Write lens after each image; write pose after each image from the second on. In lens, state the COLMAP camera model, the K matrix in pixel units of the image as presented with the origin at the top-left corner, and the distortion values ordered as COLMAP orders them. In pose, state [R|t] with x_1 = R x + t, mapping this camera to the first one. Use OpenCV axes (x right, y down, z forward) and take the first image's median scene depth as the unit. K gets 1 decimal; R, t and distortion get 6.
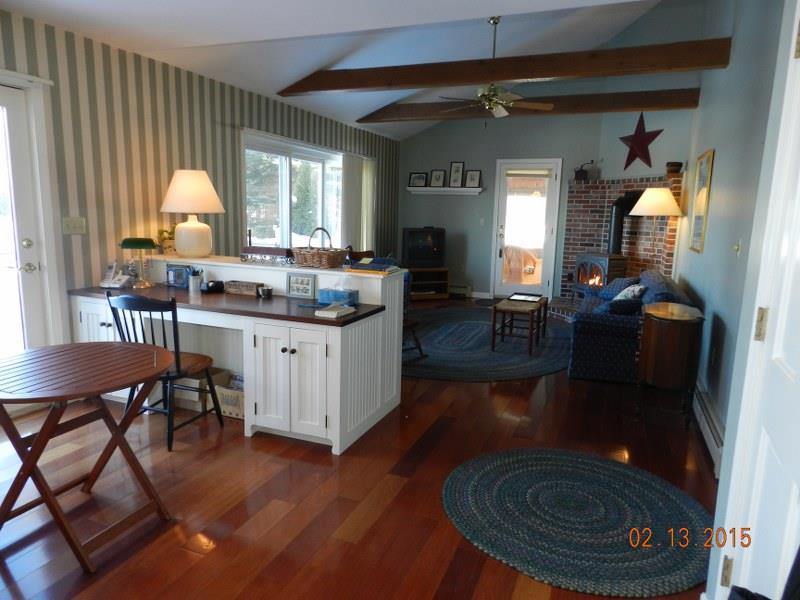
lens RADIAL K [[538.8, 0, 399.7], [0, 538.8, 300.0], [0, 0, 1]] dist [0.006643, 0.000552]
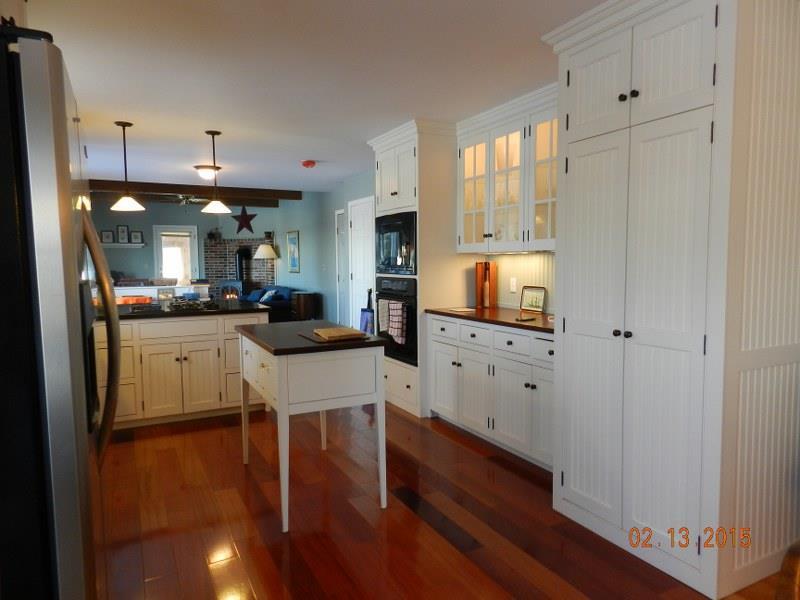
lens RADIAL K [[538.8, 0, 399.9], [0, 538.8, 300.5], [0, 0, 1]] dist [0.006643, 0.000552]
pose [[0.646451, -0.085734, 0.758123, -0.602596], [0.149763, 0.988594, -0.015905, 0.085908], [-0.748113, 0.123820, 0.651917, -0.537081]]
